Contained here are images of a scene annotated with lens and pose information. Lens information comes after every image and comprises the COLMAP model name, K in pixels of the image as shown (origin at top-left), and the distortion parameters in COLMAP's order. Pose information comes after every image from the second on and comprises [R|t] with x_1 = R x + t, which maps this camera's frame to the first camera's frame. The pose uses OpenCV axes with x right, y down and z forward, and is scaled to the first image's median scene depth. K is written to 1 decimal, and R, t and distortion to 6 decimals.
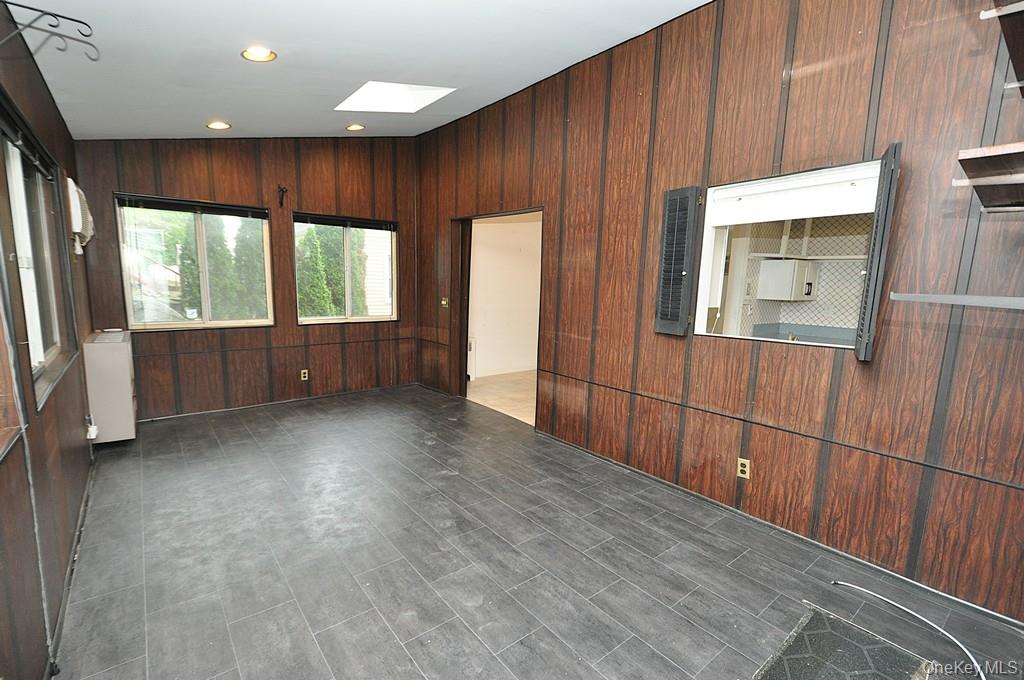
lens RADIAL K [[457.0, 0, 506.4], [0, 457.0, 351.7], [0, 0, 1]] dist [0.001149, -0.000093]
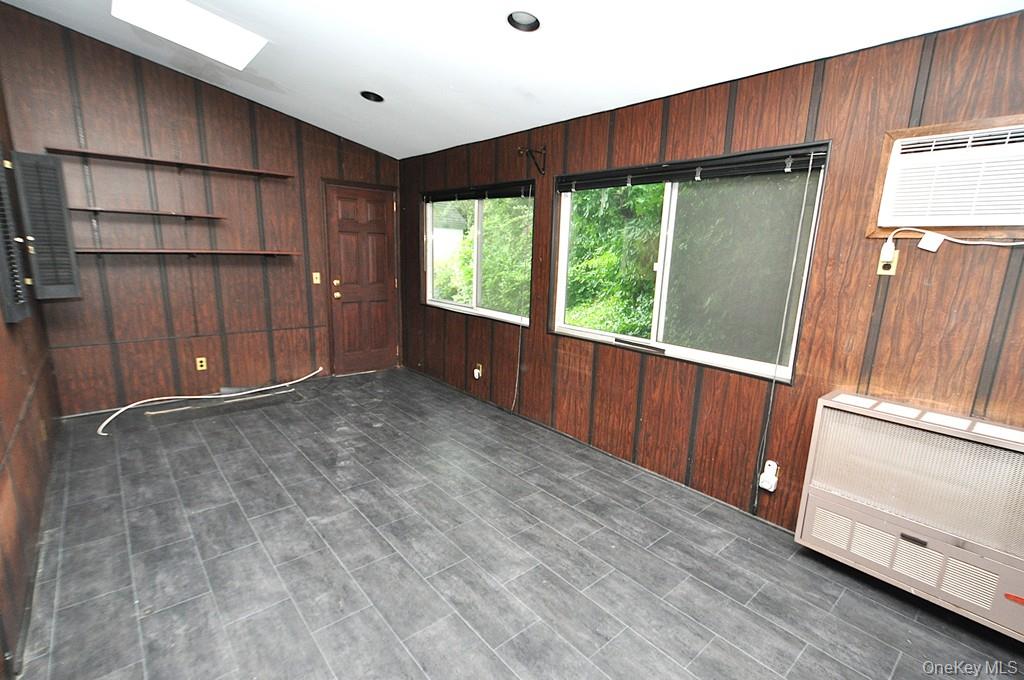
lens RADIAL K [[468.4, 0, 512.7], [0, 468.4, 350.6], [0, 0, 1]] dist [0.020847, -0.012779]
pose [[-0.997250, -0.048670, -0.055881, -0.362845], [-0.065322, 0.933438, 0.352740, -0.277033], [0.034994, 0.355421, -0.934051, 1.520122]]
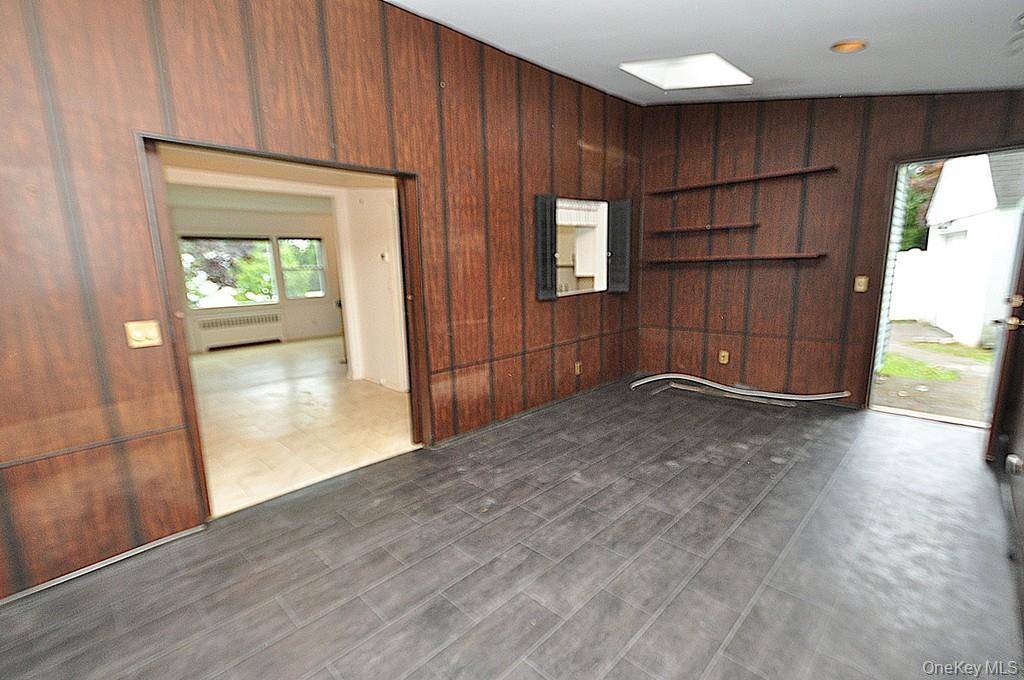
lens RADIAL K [[468.4, 0, 512.7], [0, 468.4, 350.6], [0, 0, 1]] dist [0.020847, -0.012779]
pose [[-0.121365, -0.209098, 0.970334, -0.897697], [0.173148, 0.958113, 0.228121, -0.198952], [-0.977390, 0.195697, -0.080077, 1.062415]]
